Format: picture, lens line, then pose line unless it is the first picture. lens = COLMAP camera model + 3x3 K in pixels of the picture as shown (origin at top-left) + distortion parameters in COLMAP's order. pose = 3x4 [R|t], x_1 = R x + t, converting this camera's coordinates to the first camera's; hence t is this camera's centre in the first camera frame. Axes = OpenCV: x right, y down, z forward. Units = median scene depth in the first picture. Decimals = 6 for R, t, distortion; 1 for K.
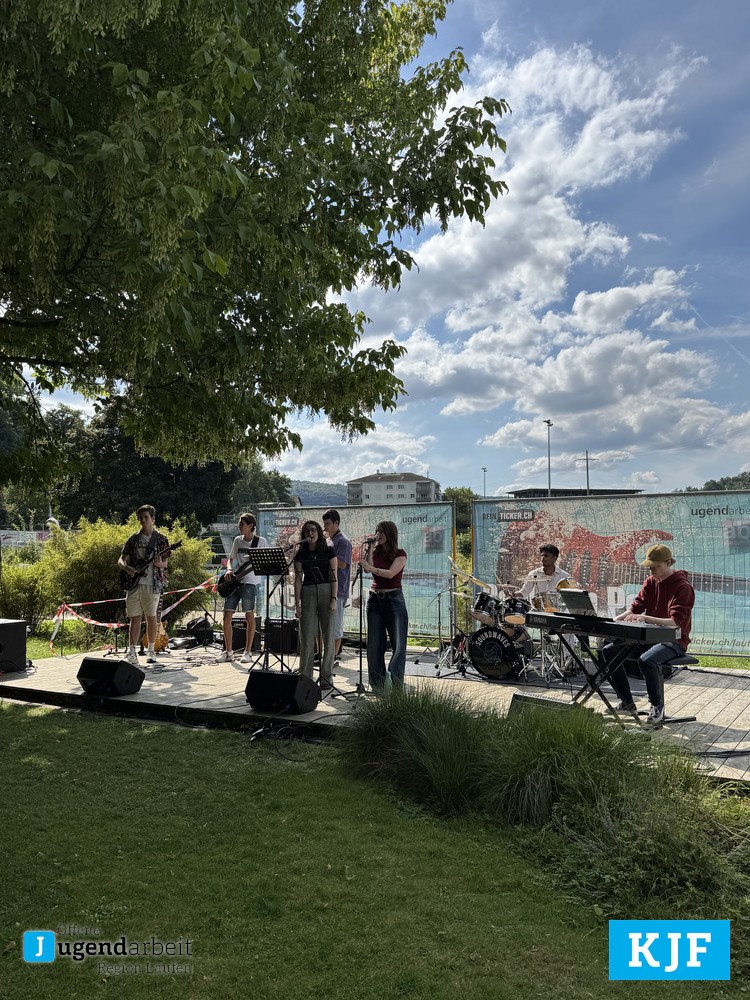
lens RADIAL K [[843.1, 0, 367.8], [0, 843.1, 508.7], [0, 0, 1]] dist [0.080581, -0.016690]
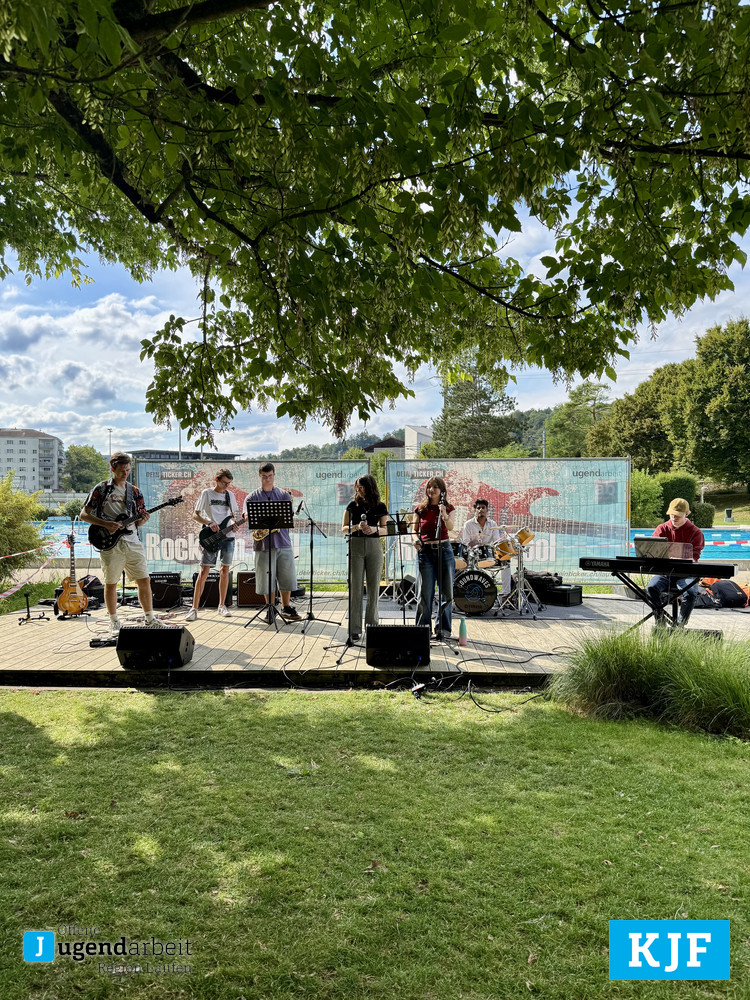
lens RADIAL K [[707.6, 0, 344.0], [0, 707.6, 487.8], [0, 0, 1]] dist [0.030544, -0.001470]
pose [[0.867493, 0.013393, 0.497269, -0.590205], [-0.027139, 0.999423, 0.020426, 0.015788], [-0.496708, -0.031214, 0.867356, 0.319828]]
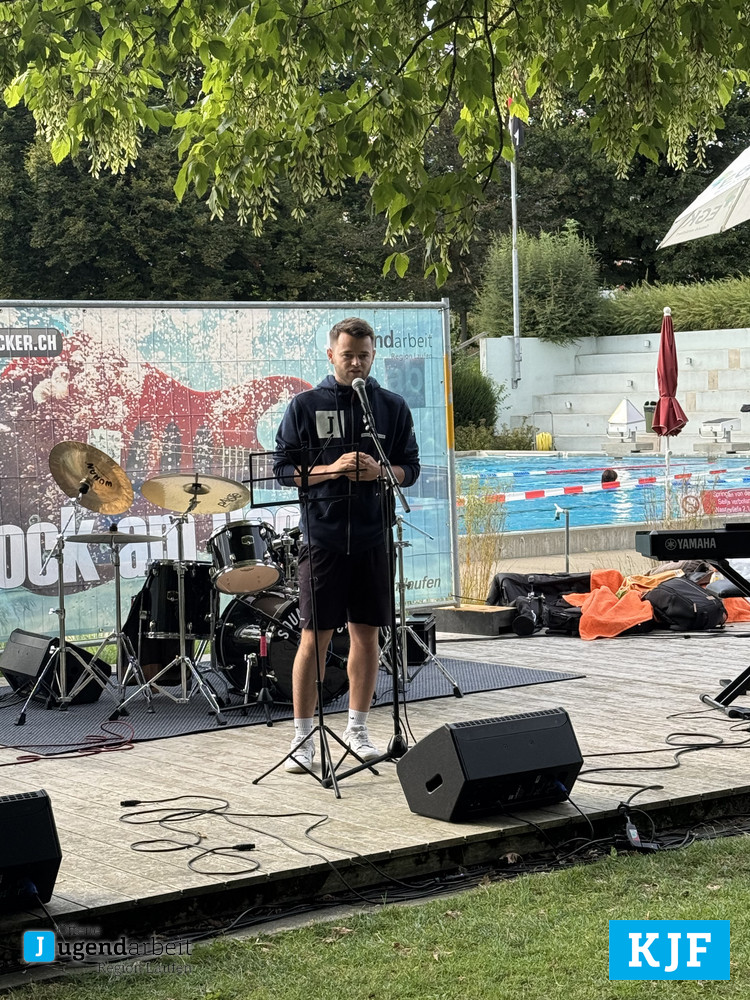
lens RADIAL K [[2160.2, 0, 332.0], [0, 2160.2, 524.5], [0, 0, 1]] dist [0.105486, 0.000000]
pose [[0.367077, -0.059487, 0.928287, -1.089674], [-0.018328, 0.997297, 0.071156, 0.027502], [-0.930010, -0.043133, 0.364994, 0.691501]]
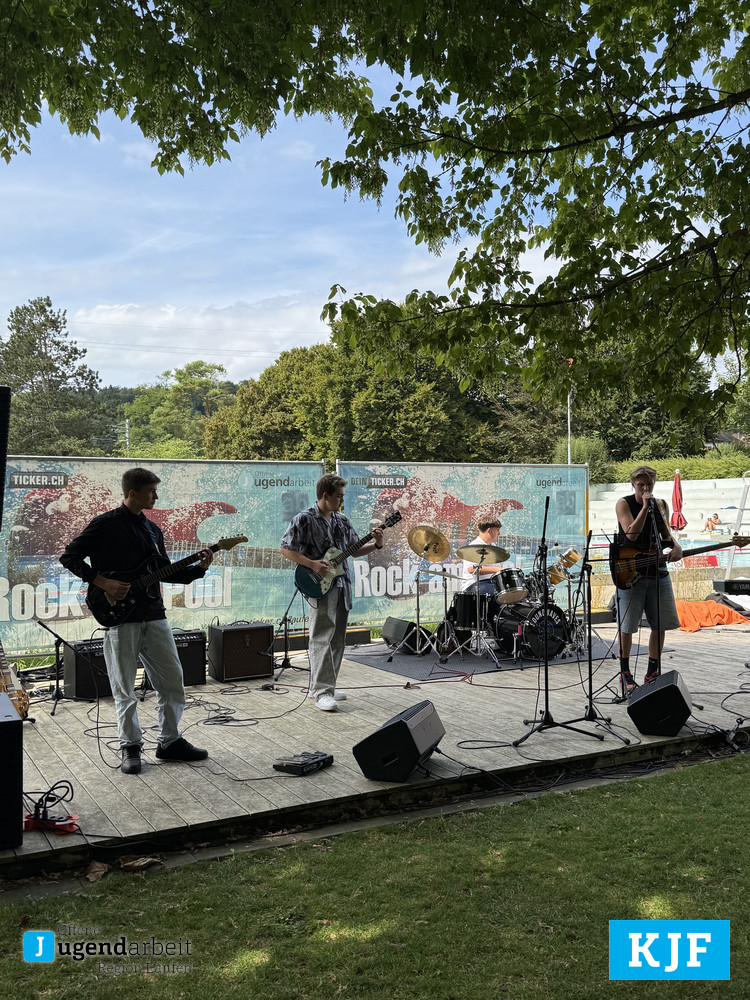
lens RADIAL K [[946.2, 0, 355.6], [0, 946.2, 511.1], [0, 0, 1]] dist [0.065632, 0.000000]
pose [[0.480698, -0.000927, 0.876886, -1.018618], [-0.032304, 0.999302, 0.018765, 0.031579], [-0.876291, -0.037347, 0.480332, 0.815673]]
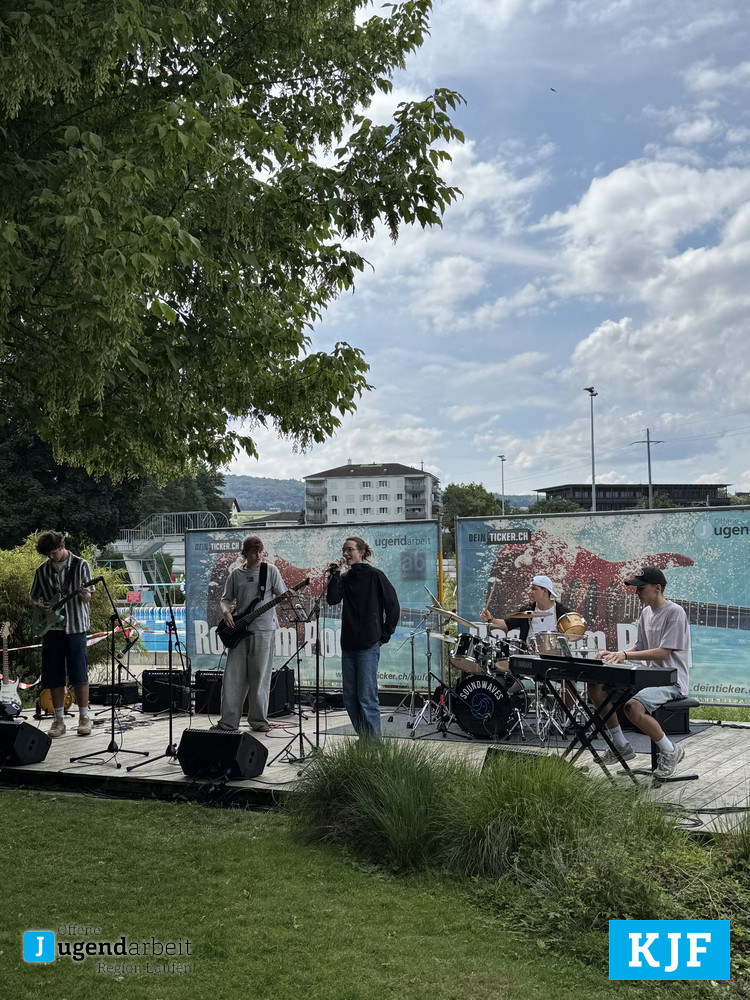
lens RADIAL K [[1241.1, 0, 338.1], [0, 1241.1, 504.5], [0, 0, 1]] dist [0.192924, 0.000000]
pose [[0.999924, -0.012288, 0.000823, 0.018066], [0.012294, 0.999900, -0.007059, -0.023046], [-0.000736, 0.007069, 0.999975, -0.268172]]
